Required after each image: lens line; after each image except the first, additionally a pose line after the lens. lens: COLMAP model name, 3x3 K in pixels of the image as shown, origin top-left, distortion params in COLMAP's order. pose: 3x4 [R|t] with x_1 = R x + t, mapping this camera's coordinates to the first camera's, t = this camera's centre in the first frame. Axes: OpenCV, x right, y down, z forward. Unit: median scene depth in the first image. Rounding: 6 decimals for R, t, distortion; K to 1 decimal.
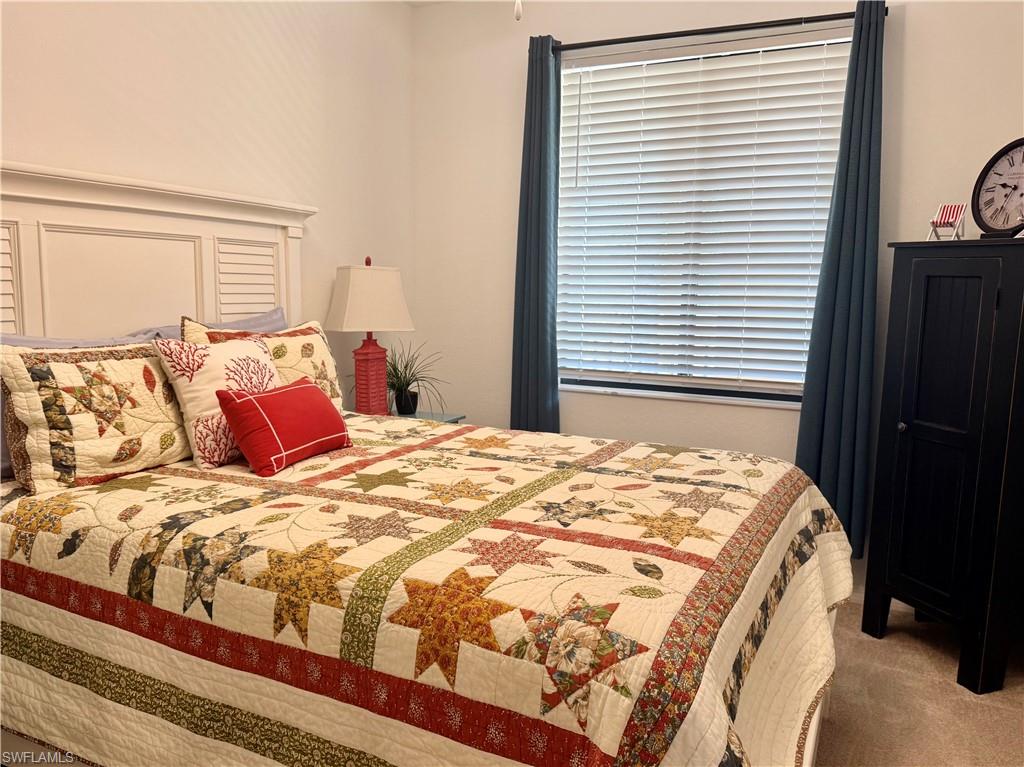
lens RADIAL K [[774.5, 0, 512.0], [0, 774.5, 383.5], [0, 0, 1]] dist [0.049411, -0.083215]
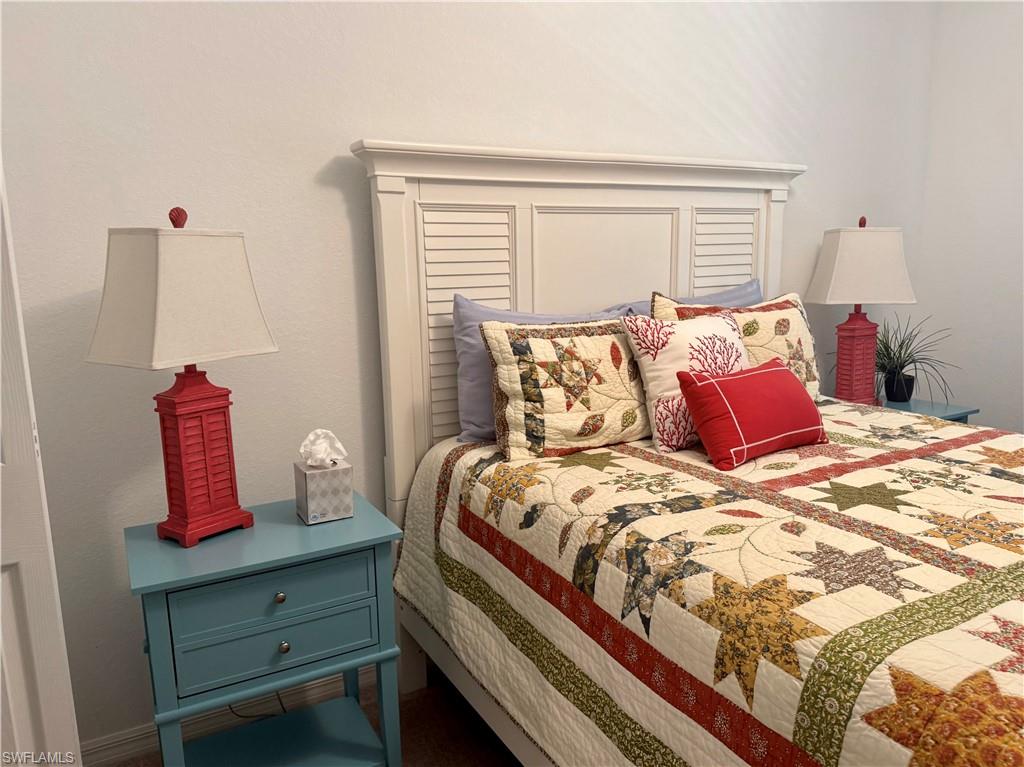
lens RADIAL K [[739.6, 0, 508.3], [0, 739.6, 388.2], [0, 0, 1]] dist [0.097159, -0.152801]
pose [[0.818184, 0.073333, -0.570260, -0.034414], [-0.042661, 0.996842, 0.066980, -0.025708], [0.573371, -0.030474, 0.818729, 0.156599]]
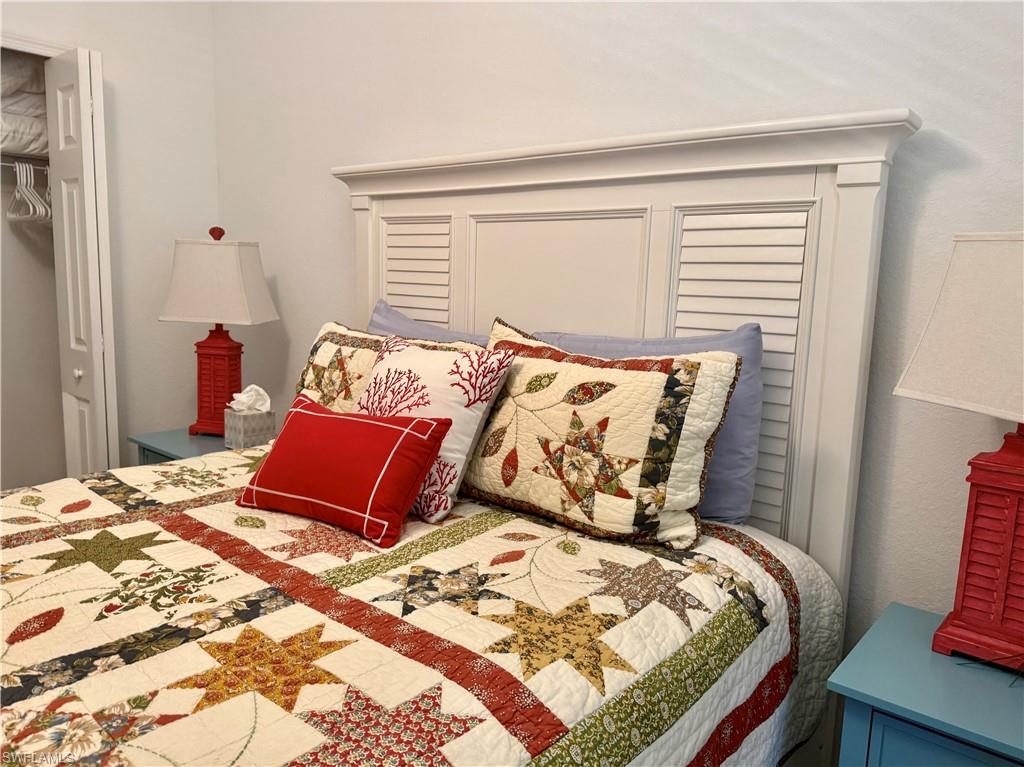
lens RADIAL K [[727.5, 0, 508.6], [0, 727.5, 379.1], [0, 0, 1]] dist [0.097250, -0.151366]
pose [[-0.239929, 0.116571, -0.963766, 0.363752], [-0.156152, 0.975203, 0.156829, -0.182389], [0.958150, 0.188122, -0.215776, 1.515247]]
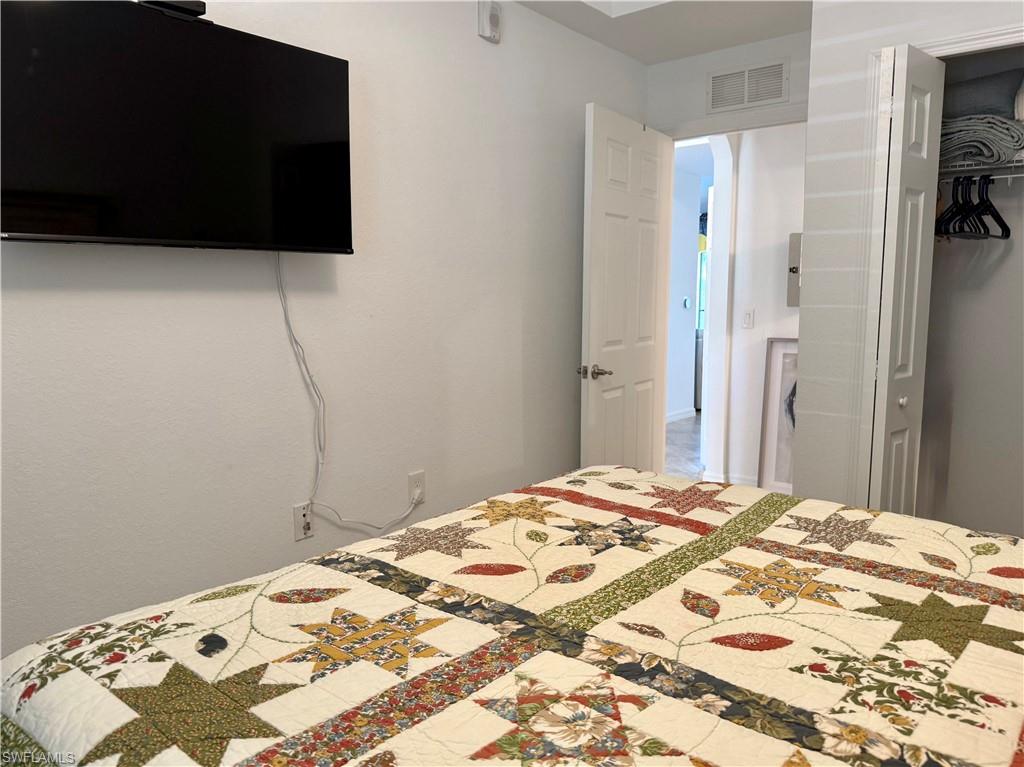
lens RADIAL K [[748.3, 0, 508.6], [0, 748.3, 382.5], [0, 0, 1]] dist [0.099405, -0.138848]
pose [[-0.975389, -0.043542, 0.216149, 0.014971], [0.011635, 0.968778, 0.247658, -0.172180], [-0.220184, 0.244078, -0.944428, 1.587393]]
